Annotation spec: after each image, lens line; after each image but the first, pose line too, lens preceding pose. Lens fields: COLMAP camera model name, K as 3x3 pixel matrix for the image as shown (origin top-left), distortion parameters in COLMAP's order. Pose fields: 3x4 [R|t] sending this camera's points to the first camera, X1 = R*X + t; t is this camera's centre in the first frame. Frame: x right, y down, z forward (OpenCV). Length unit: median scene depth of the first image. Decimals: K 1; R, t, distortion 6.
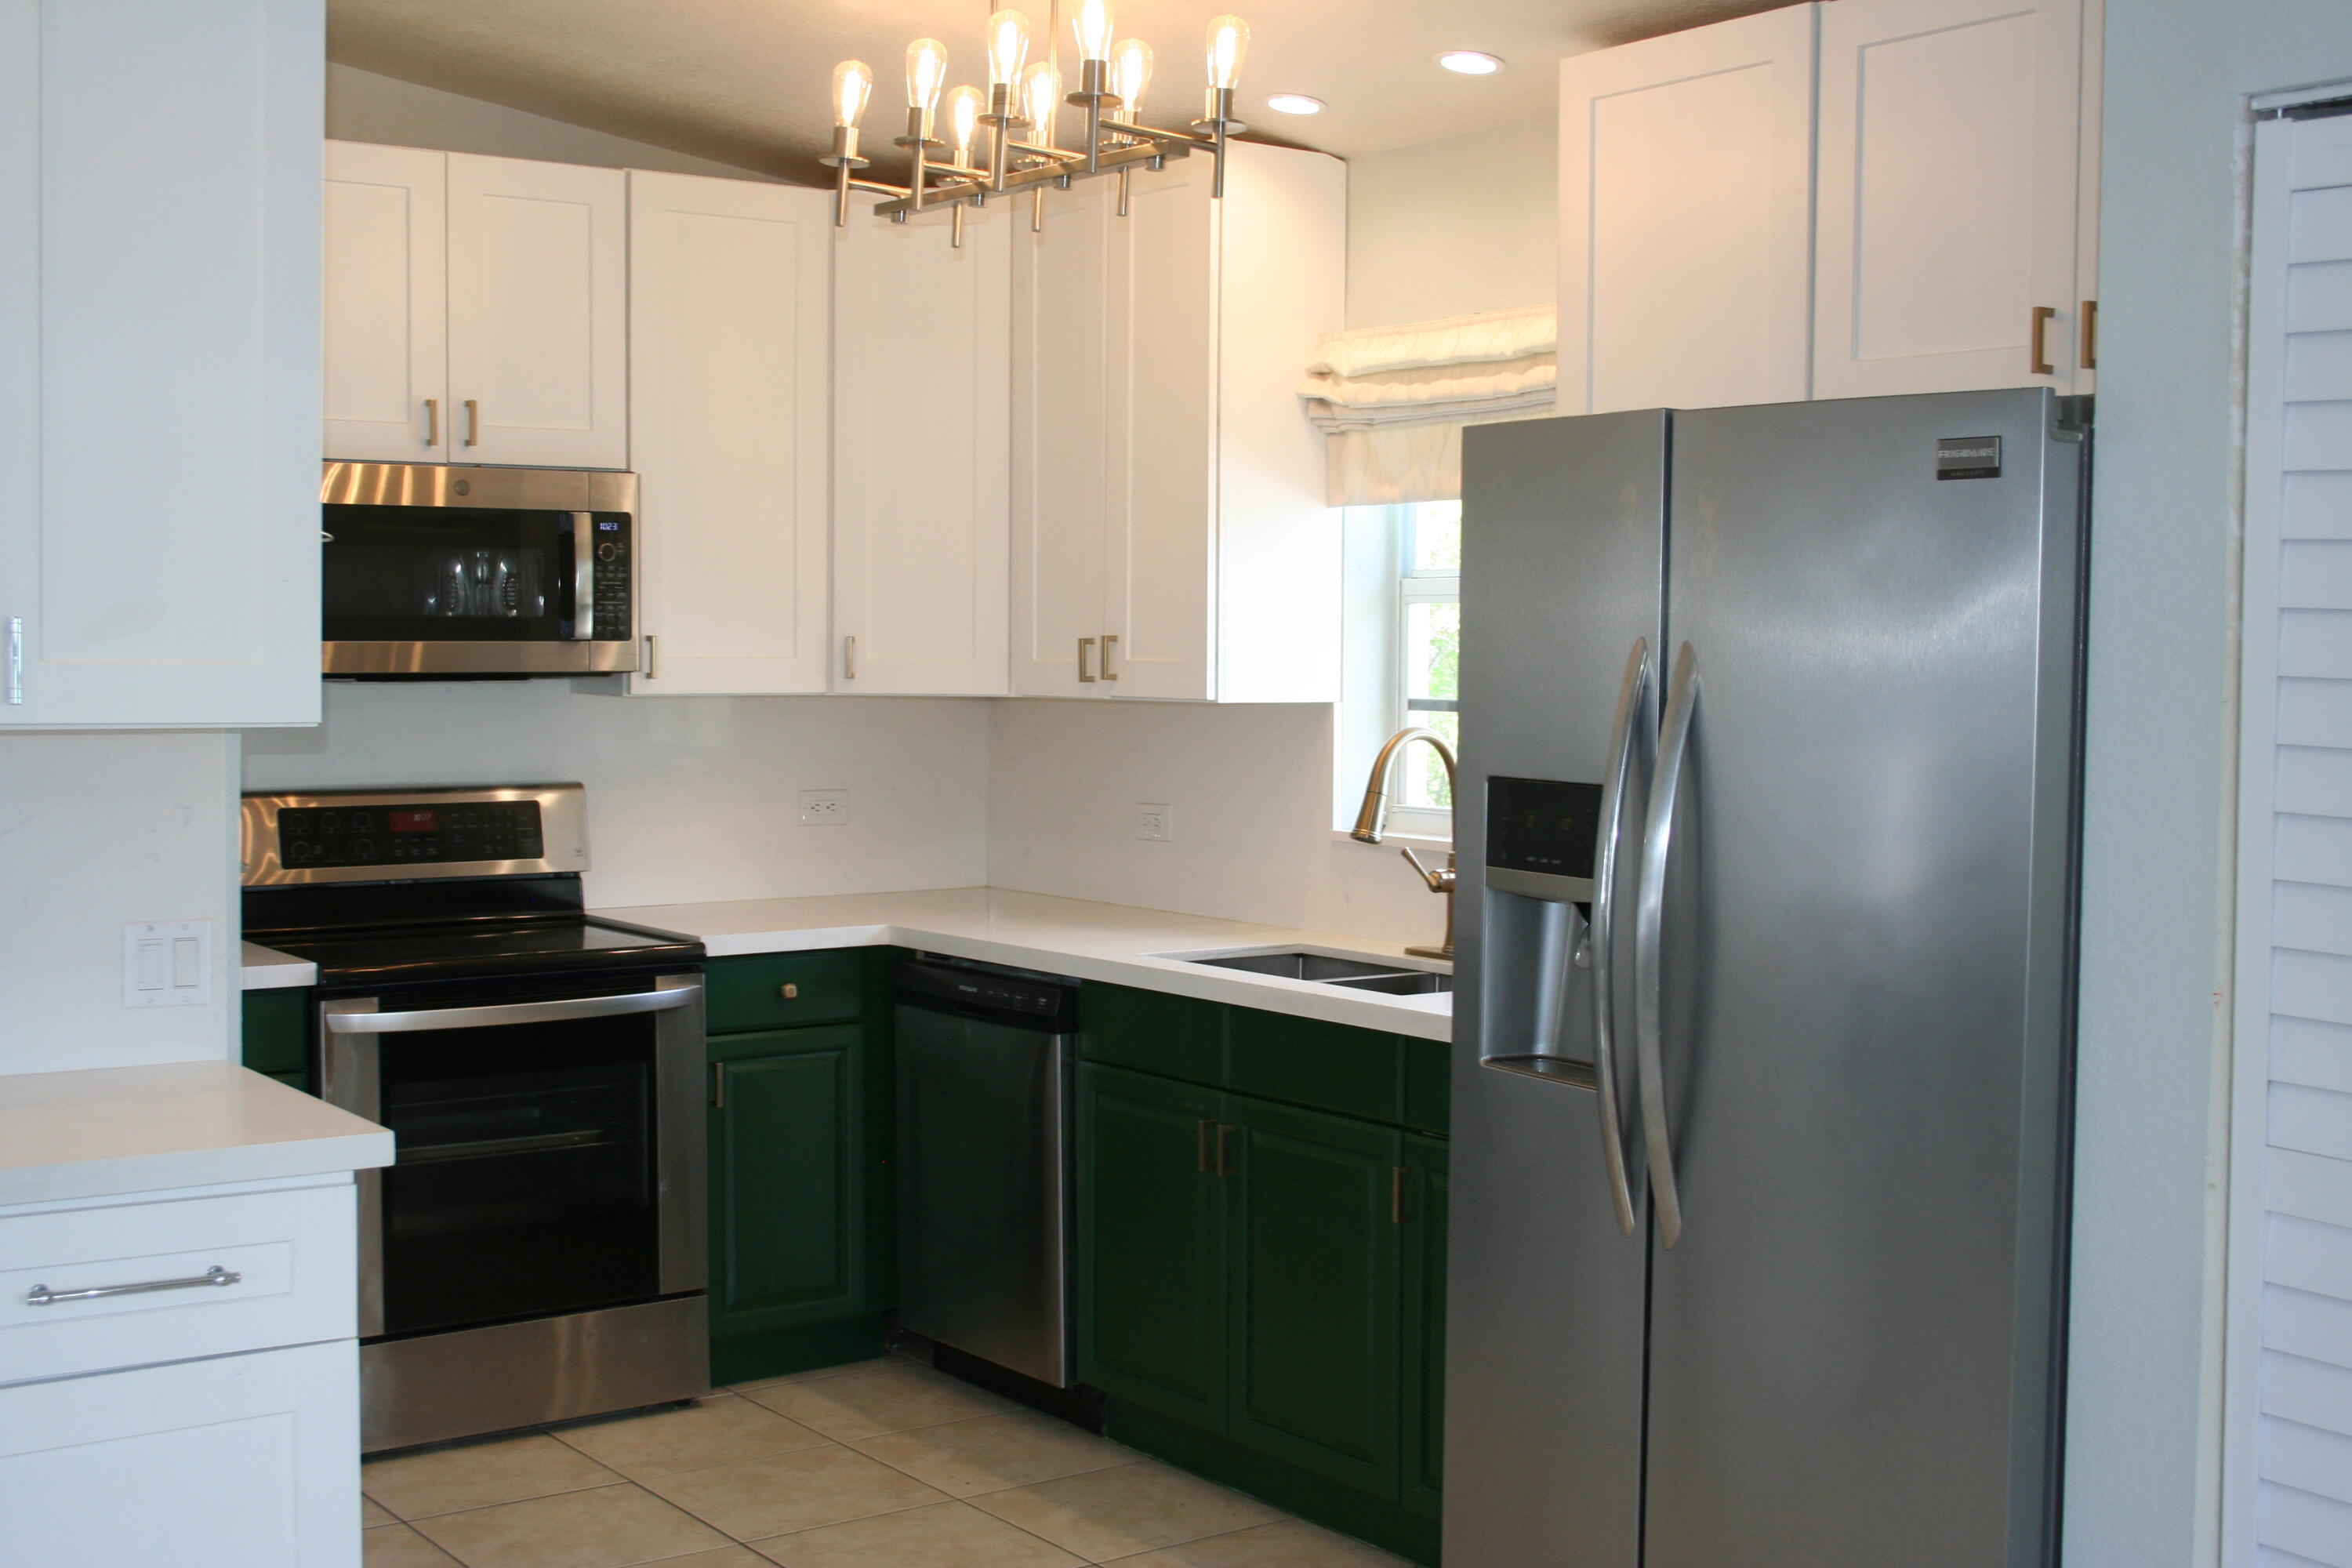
lens RADIAL K [[2800.2, 0, 1176.0], [0, 2800.2, 784.0], [0, 0, 1]] dist [-0.058496, 0.072166]
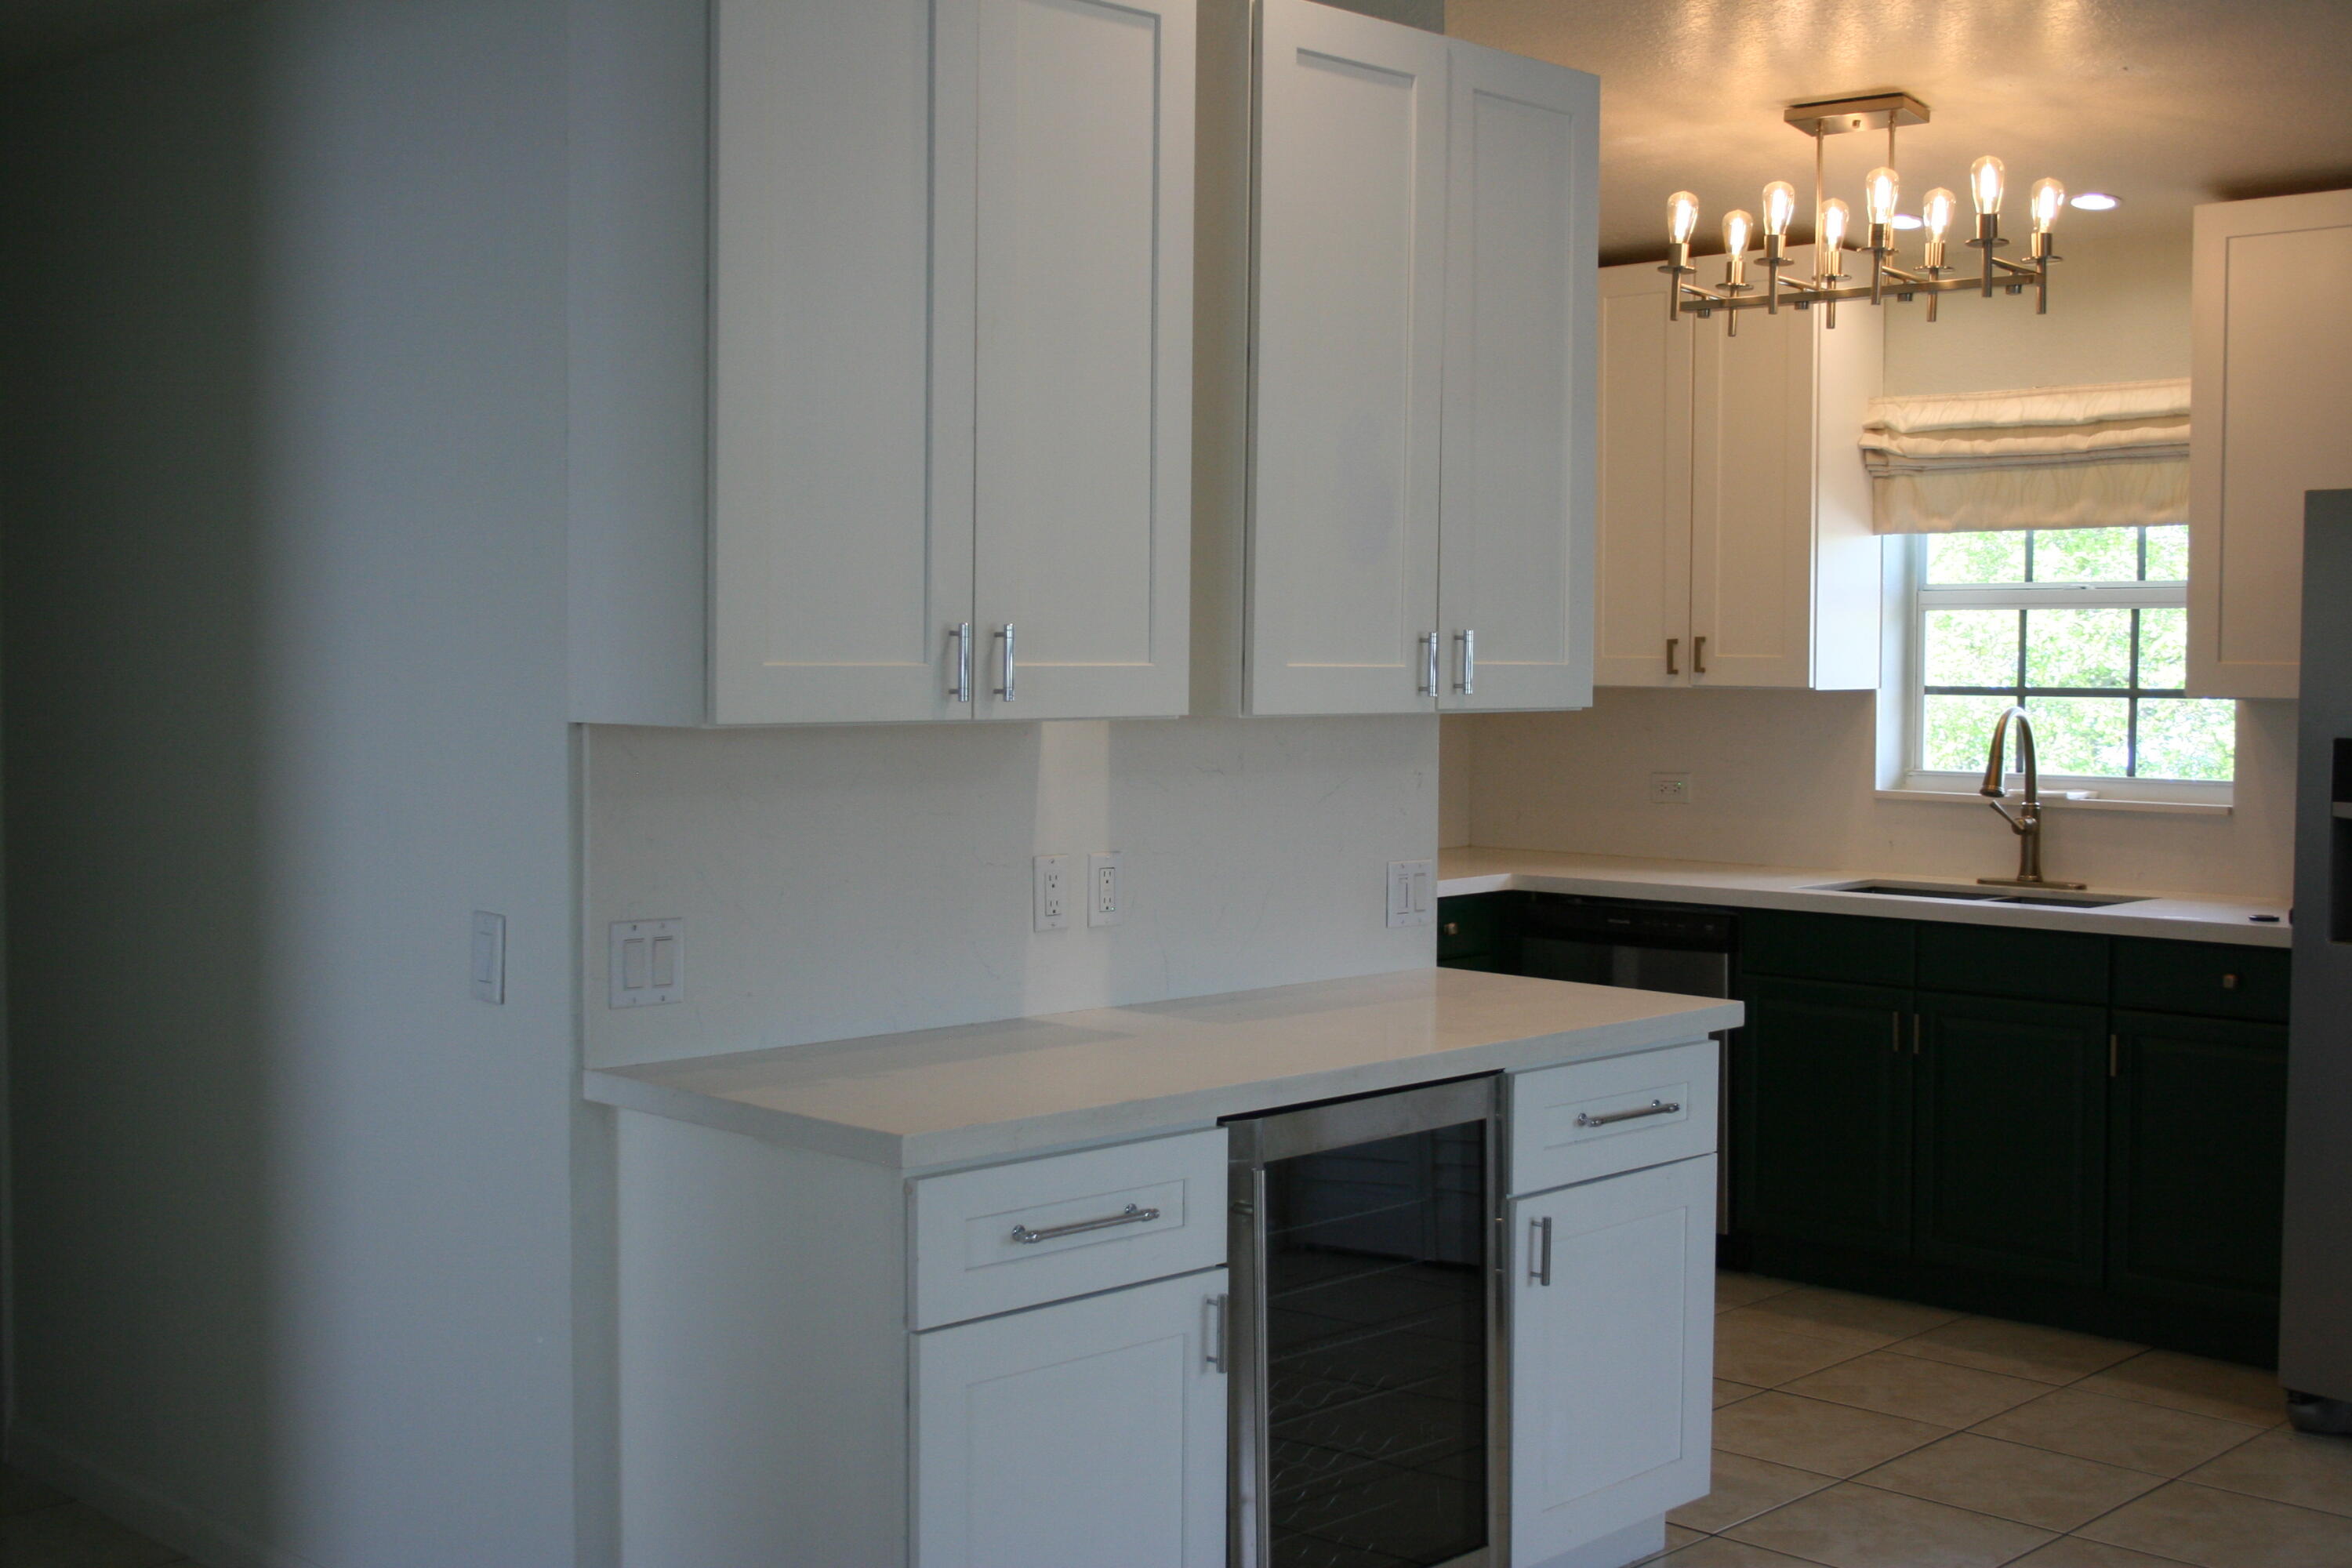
lens RADIAL K [[2800.2, 0, 1176.0], [0, 2800.2, 784.0], [0, 0, 1]] dist [-0.058496, 0.072166]
pose [[0.985372, -0.013721, 0.169865, -0.533054], [0.013226, 0.999904, 0.004044, 0.005086], [-0.169904, -0.001739, 0.985459, -0.214197]]
